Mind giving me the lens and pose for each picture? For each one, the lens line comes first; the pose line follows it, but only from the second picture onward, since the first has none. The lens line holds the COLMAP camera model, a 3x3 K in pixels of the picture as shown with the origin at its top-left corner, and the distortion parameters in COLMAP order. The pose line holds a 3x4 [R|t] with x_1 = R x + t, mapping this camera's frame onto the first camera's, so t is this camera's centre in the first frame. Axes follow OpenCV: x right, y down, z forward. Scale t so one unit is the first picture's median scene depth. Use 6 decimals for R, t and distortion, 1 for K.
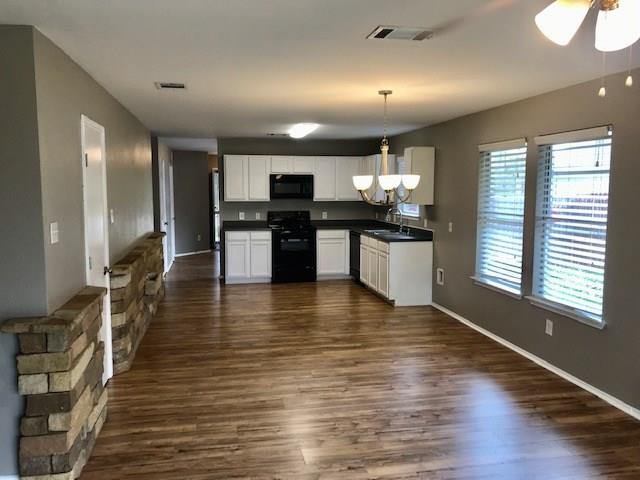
lens RADIAL K [[525.8, 0, 316.2], [0, 525.8, 241.9], [0, 0, 1]] dist [0.020918, -0.014318]
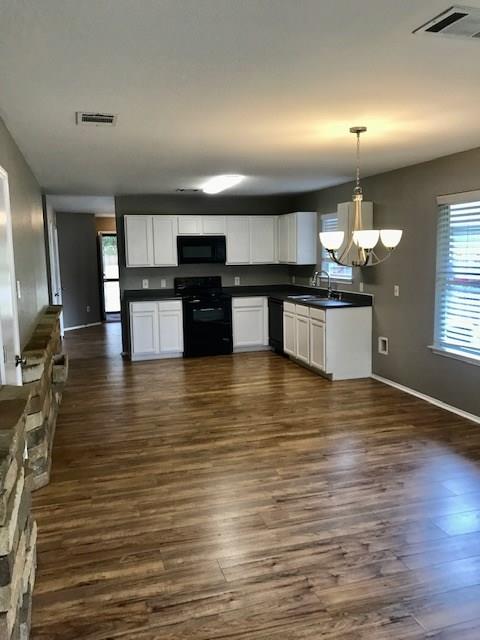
lens RADIAL K [[525.8, 0, 242.3], [0, 525.8, 320.5], [0, 0, 1]] dist [0.020918, -0.014318]
pose [[0.994349, -0.033095, 0.100870, -0.121838], [0.030447, 0.999153, 0.027675, -0.012682], [-0.101700, -0.024448, 0.994515, 0.165591]]
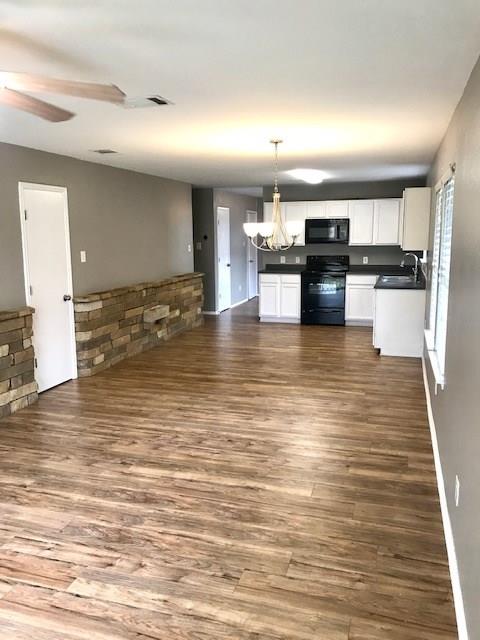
lens RADIAL K [[525.8, 0, 242.9], [0, 525.8, 316.4], [0, 0, 1]] dist [0.020918, -0.014318]
pose [[0.880872, 0.068630, -0.468353, 0.504042], [-0.041530, 0.996823, 0.067961, -0.005883], [0.471529, -0.040414, 0.880924, 0.032105]]
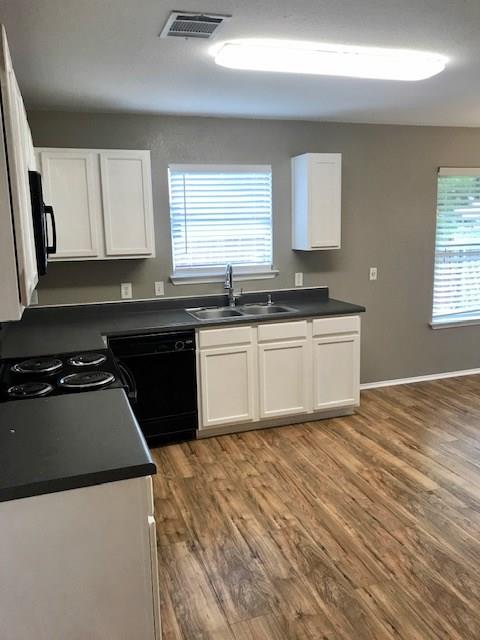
lens RADIAL K [[525.8, 0, 243.9], [0, 525.8, 320.4], [0, 0, 1]] dist [0.020918, -0.014318]
pose [[-0.138918, -0.174044, 0.974890, -0.561235], [0.133384, 0.972176, 0.192567, -0.162161], [-0.981280, 0.156786, -0.111838, 1.576144]]
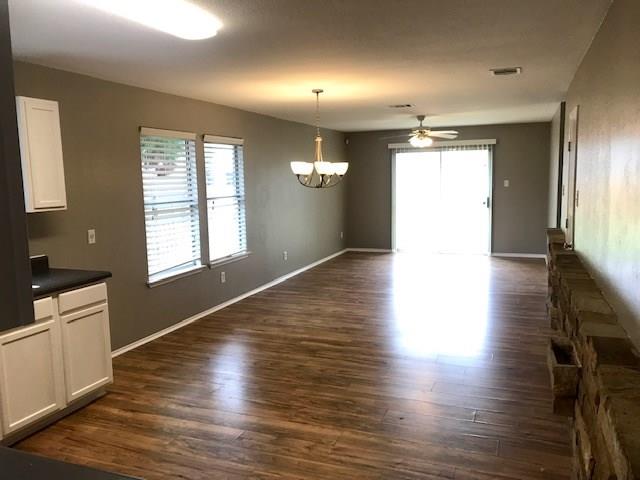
lens RADIAL K [[525.8, 0, 324.8], [0, 525.8, 239.6], [0, 0, 1]] dist [0.020918, -0.014318]
pose [[-0.851502, -0.045624, 0.522363, -0.434038], [0.076770, 0.974625, 0.210269, -0.176410], [-0.518701, 0.219146, -0.826392, 1.739246]]
